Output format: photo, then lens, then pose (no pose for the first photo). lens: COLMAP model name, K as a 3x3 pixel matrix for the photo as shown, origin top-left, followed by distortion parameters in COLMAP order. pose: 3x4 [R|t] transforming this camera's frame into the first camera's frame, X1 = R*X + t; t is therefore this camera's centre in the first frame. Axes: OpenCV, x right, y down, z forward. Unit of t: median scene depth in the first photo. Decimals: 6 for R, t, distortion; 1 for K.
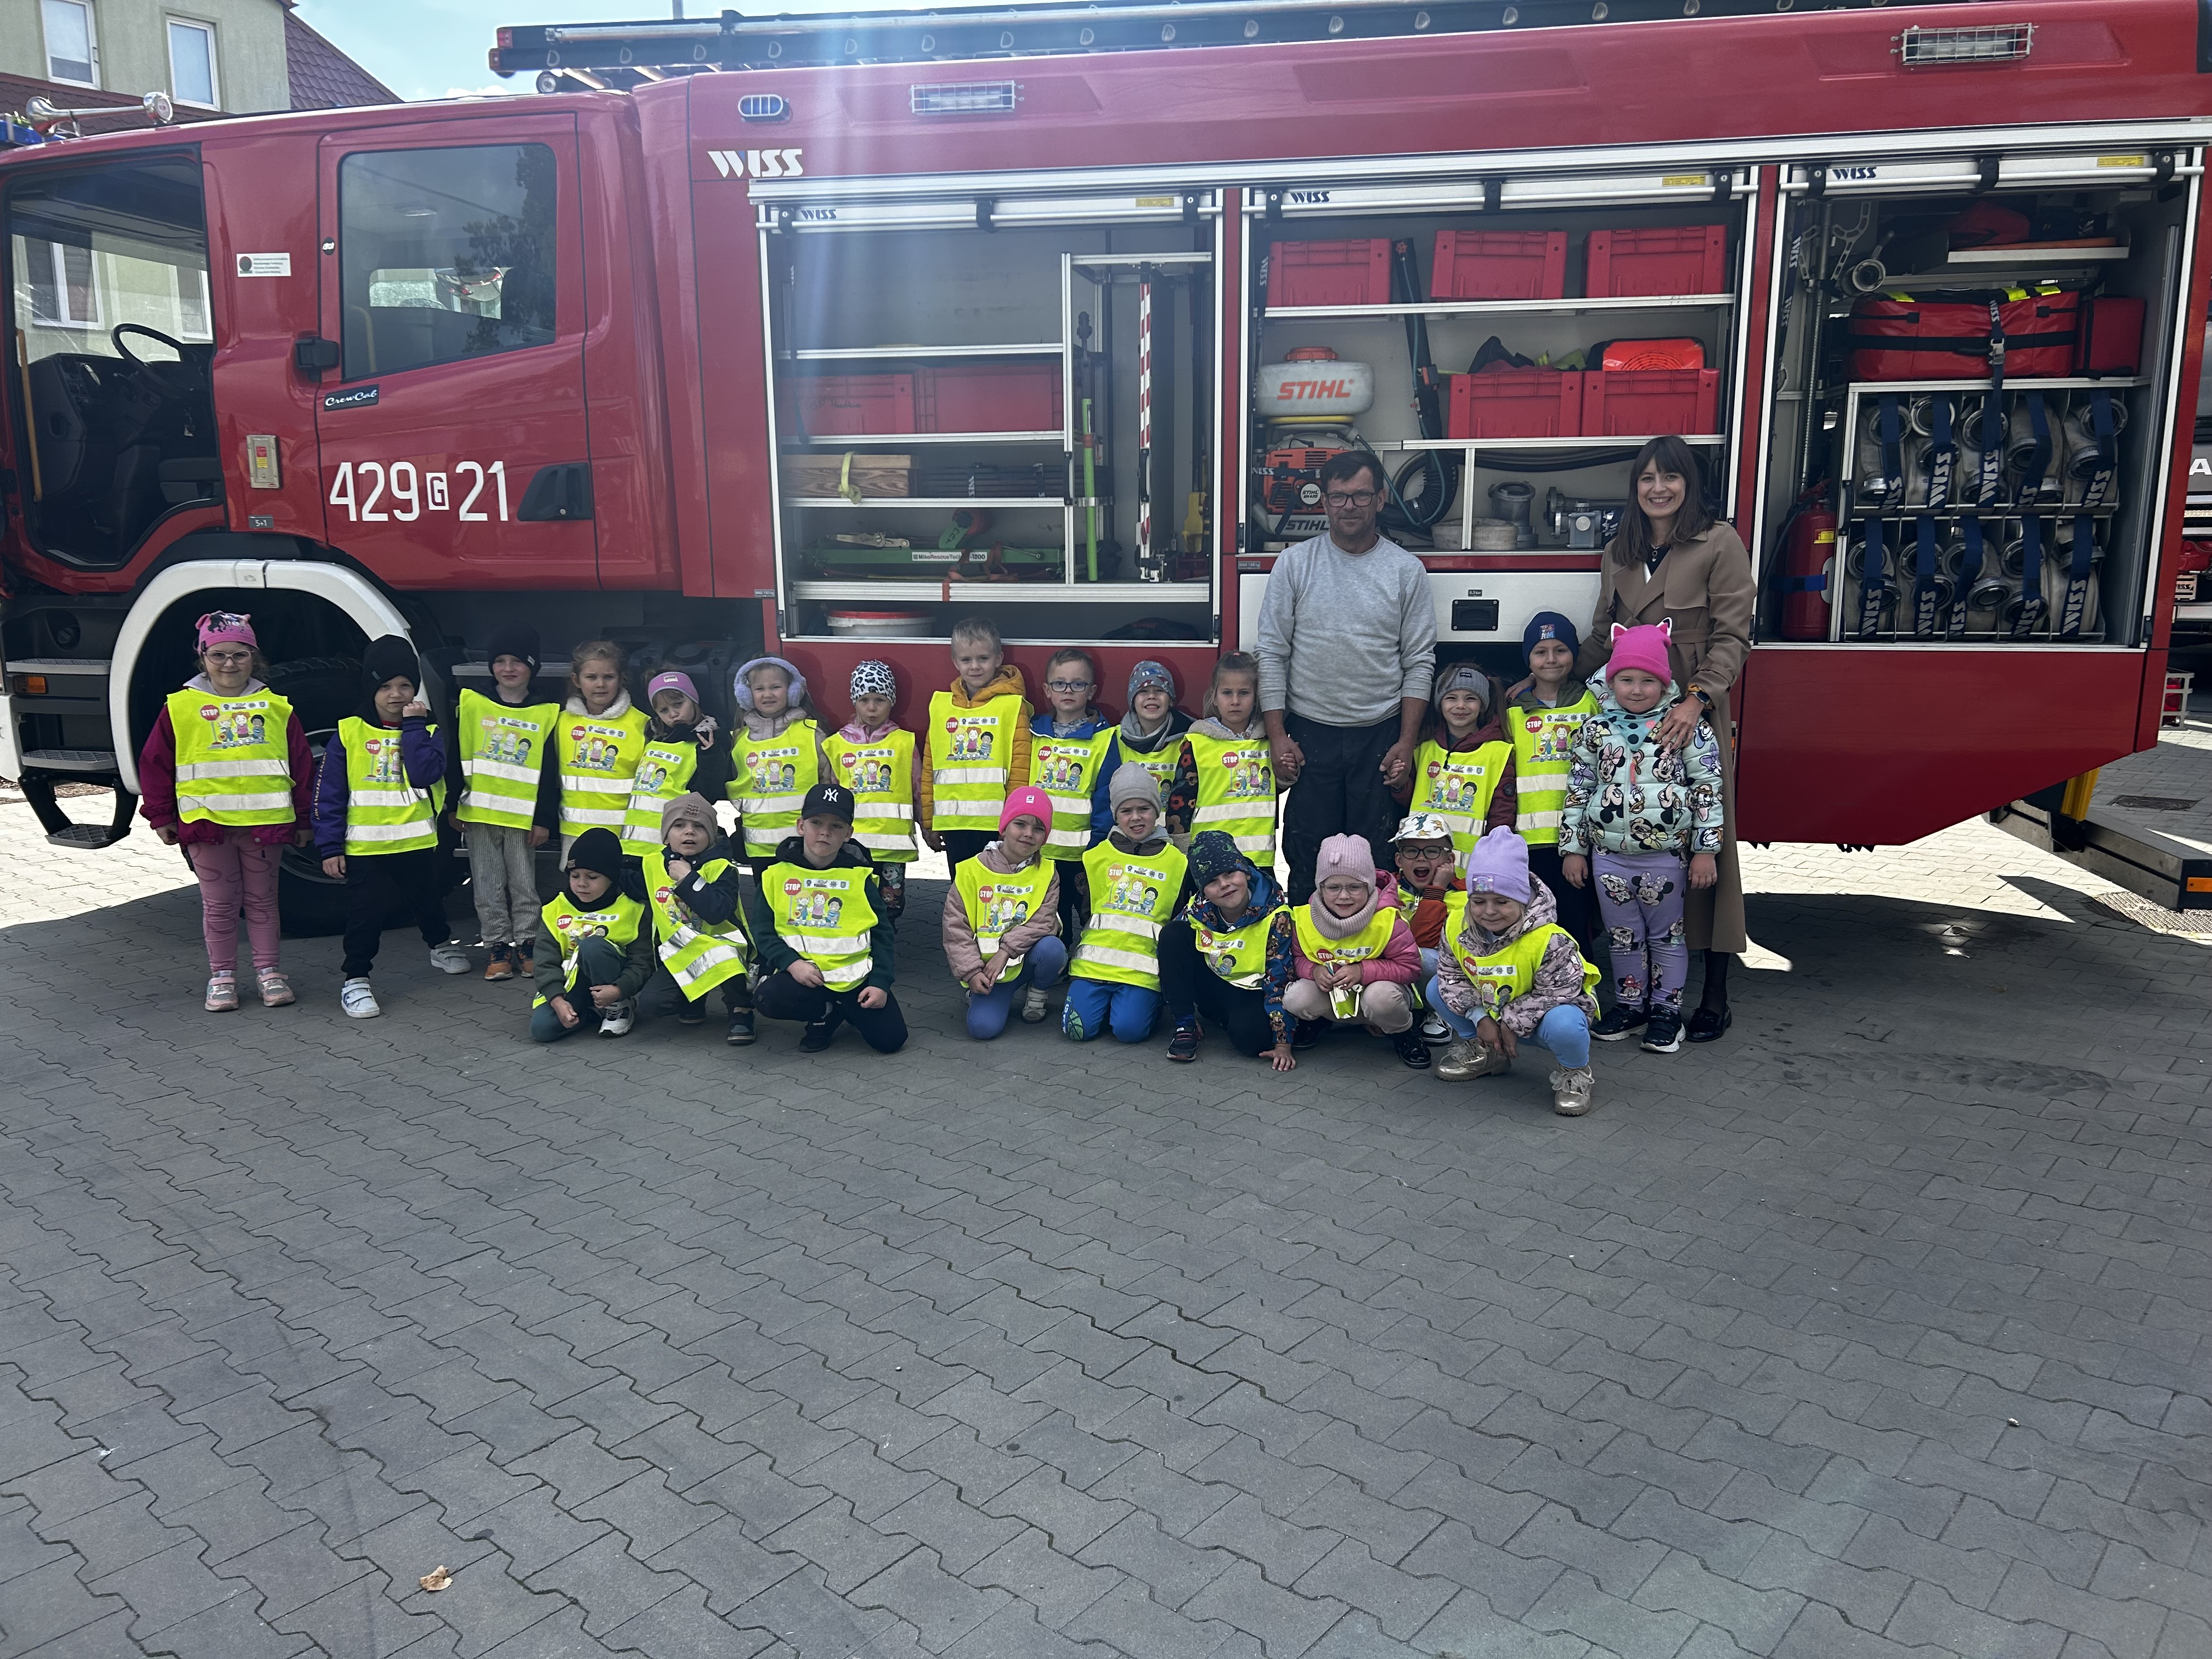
lens RADIAL K [[1671.8, 0, 1106.0], [0, 1671.8, 829.5], [0, 0, 1]] dist [0.050643, -0.065796]
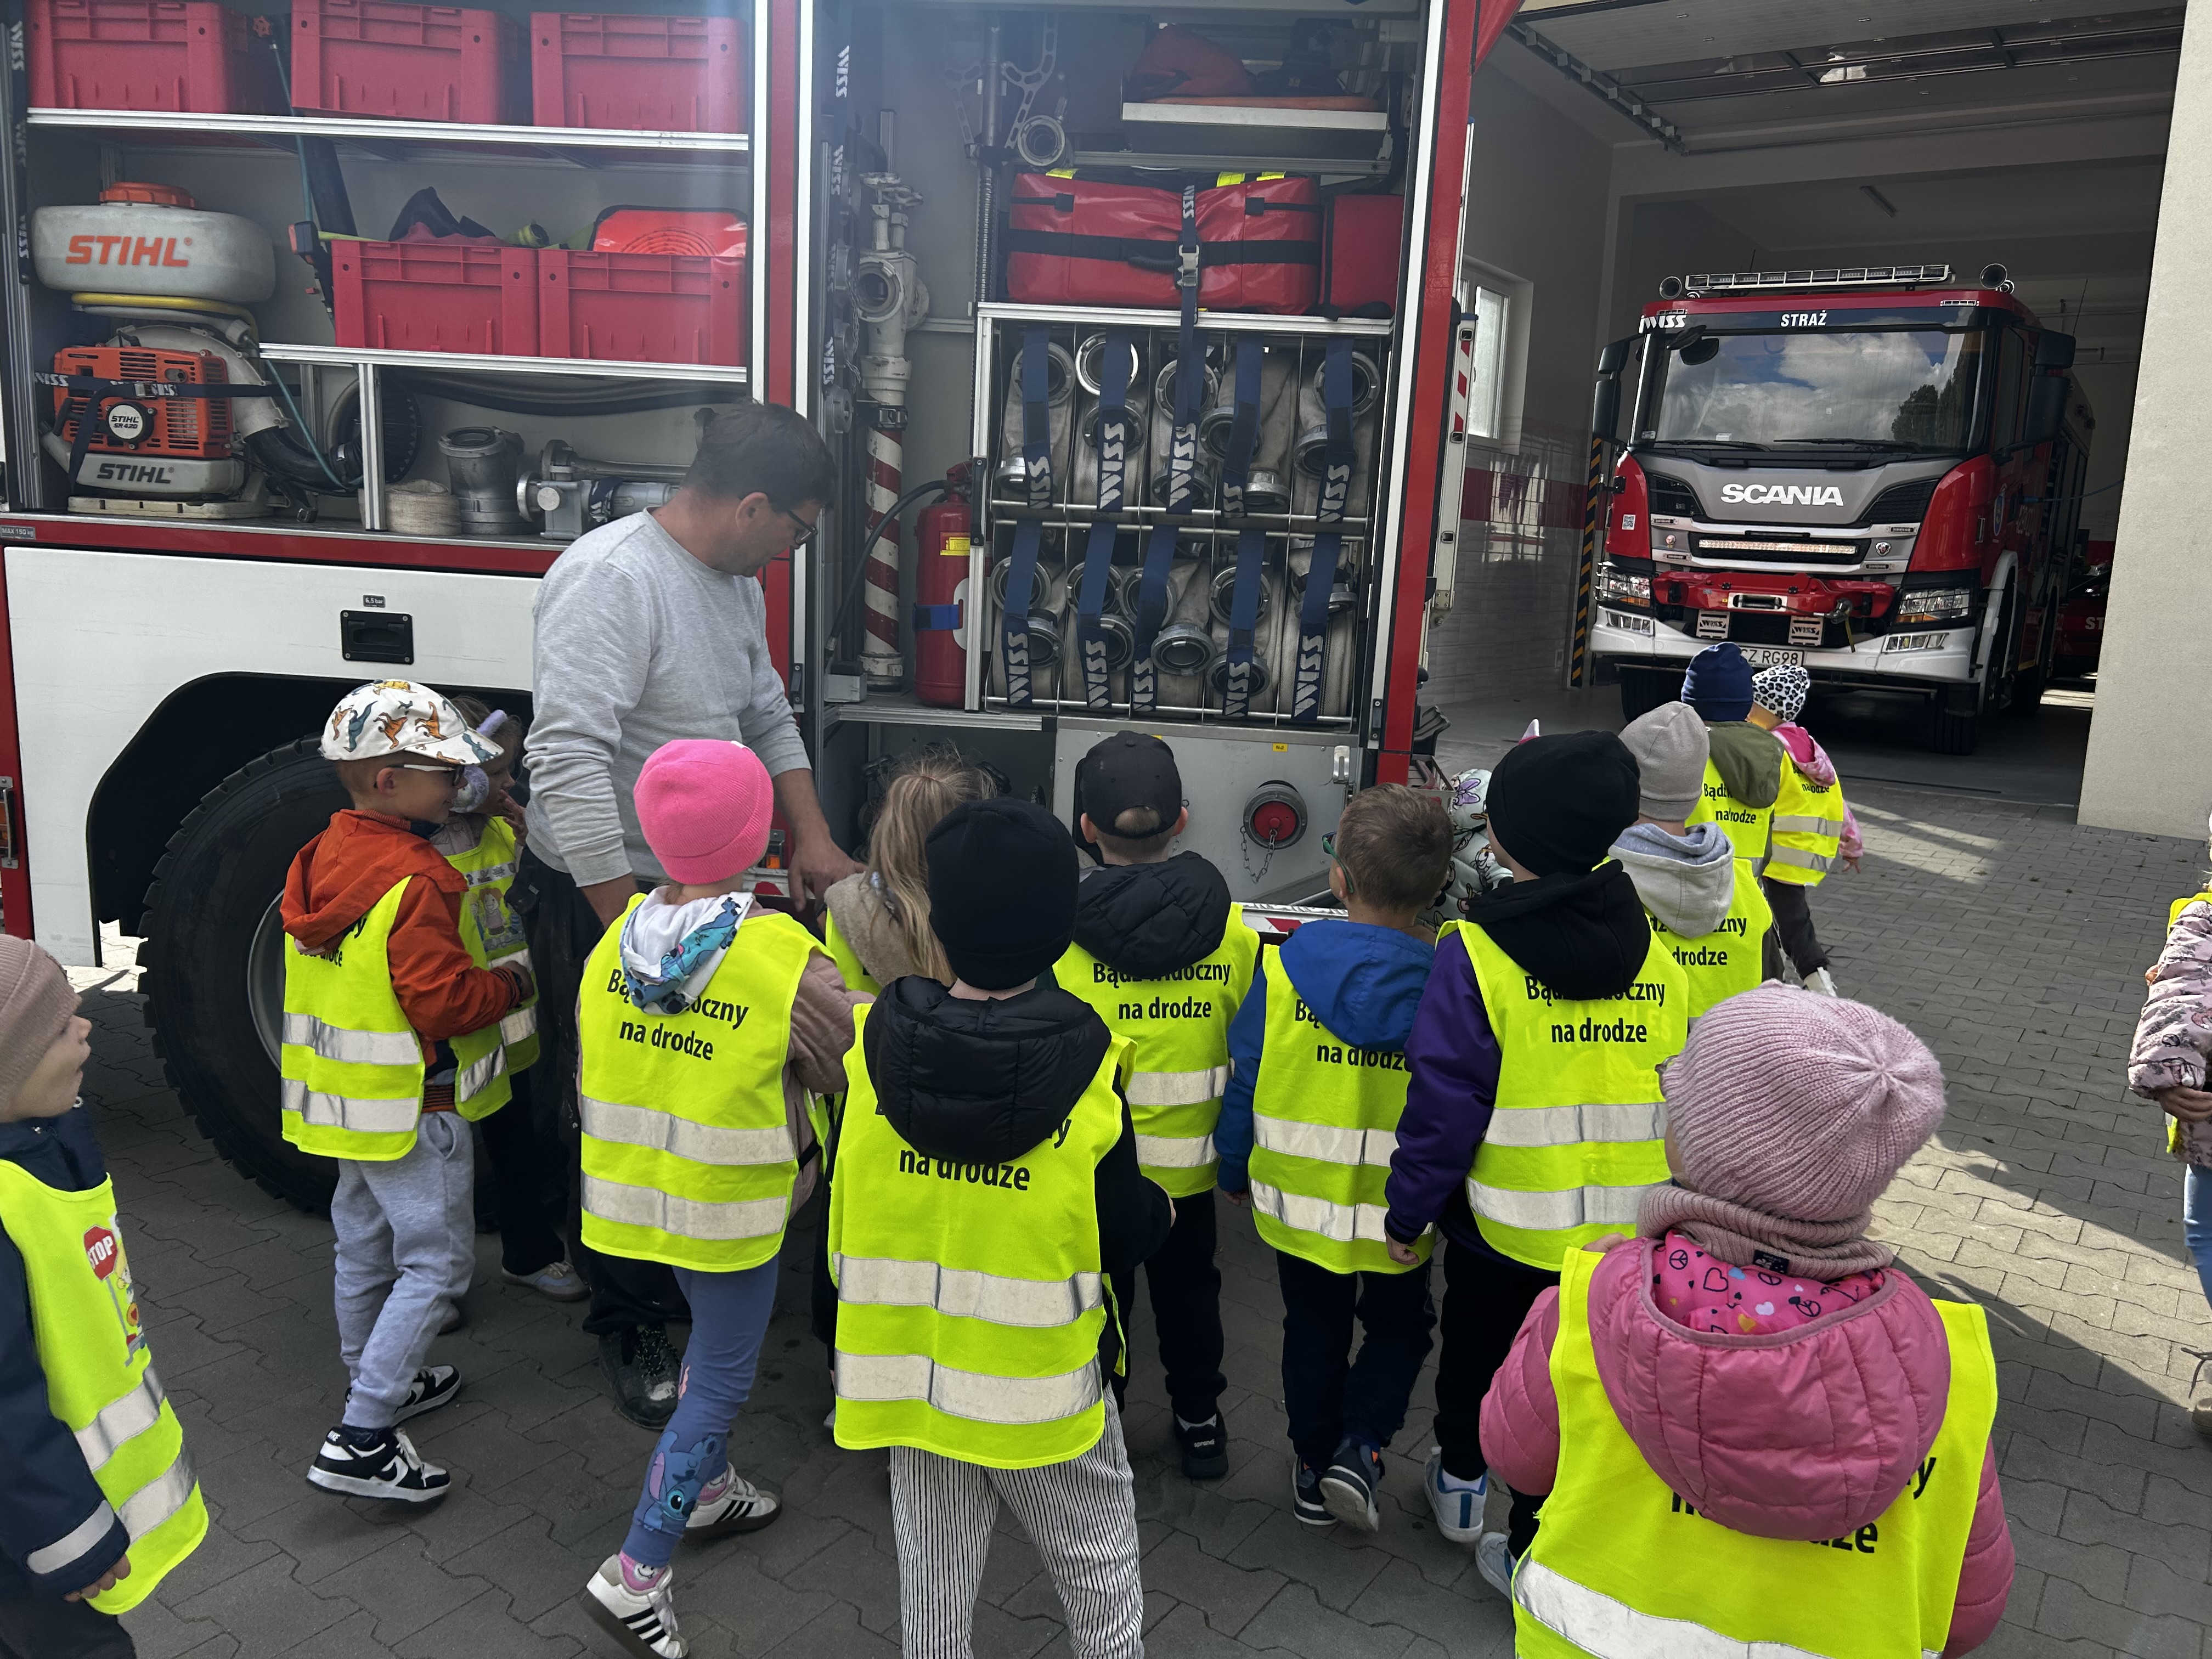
lens RADIAL K [[1671.8, 0, 1106.0], [0, 1671.8, 829.5], [0, 0, 1]] dist [0.050643, -0.065796]
pose [[0.994579, 0.041568, 0.095311, 0.436977], [-0.041526, 0.999134, -0.002421, -0.068669], [-0.095329, -0.001550, 0.995445, 0.370404]]
